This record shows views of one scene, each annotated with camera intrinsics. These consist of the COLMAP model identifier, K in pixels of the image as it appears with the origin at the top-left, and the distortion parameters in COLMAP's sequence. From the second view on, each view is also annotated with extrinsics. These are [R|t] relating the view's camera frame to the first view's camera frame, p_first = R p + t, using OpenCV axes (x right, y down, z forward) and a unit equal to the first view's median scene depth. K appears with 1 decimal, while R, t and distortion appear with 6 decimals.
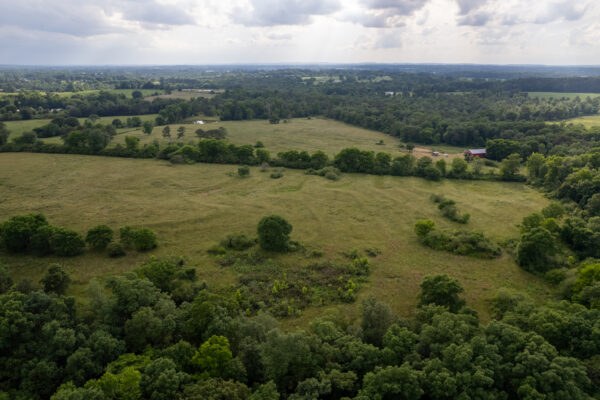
lens RADIAL K [[457.2, 0, 301.2], [0, 457.2, 199.9], [0, 0, 1]] dist [-0.071289, 0.061901]
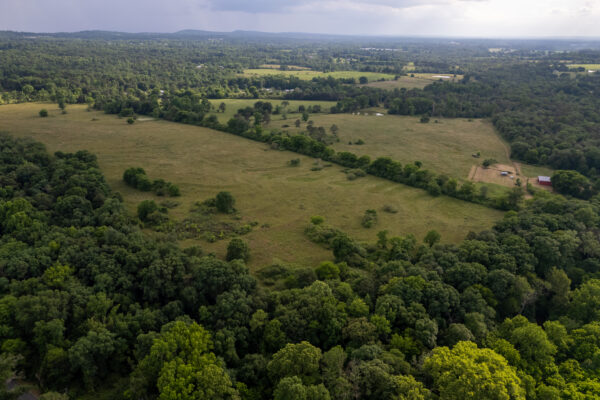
lens RADIAL K [[457.2, 0, 299.6], [0, 457.2, 198.9], [0, 0, 1]] dist [-0.071289, 0.061901]
pose [[0.804105, 0.202879, -0.558798, 0.324844], [-0.170792, 0.979177, 0.109736, -0.050080], [0.569426, 0.007199, 0.822011, -0.072029]]
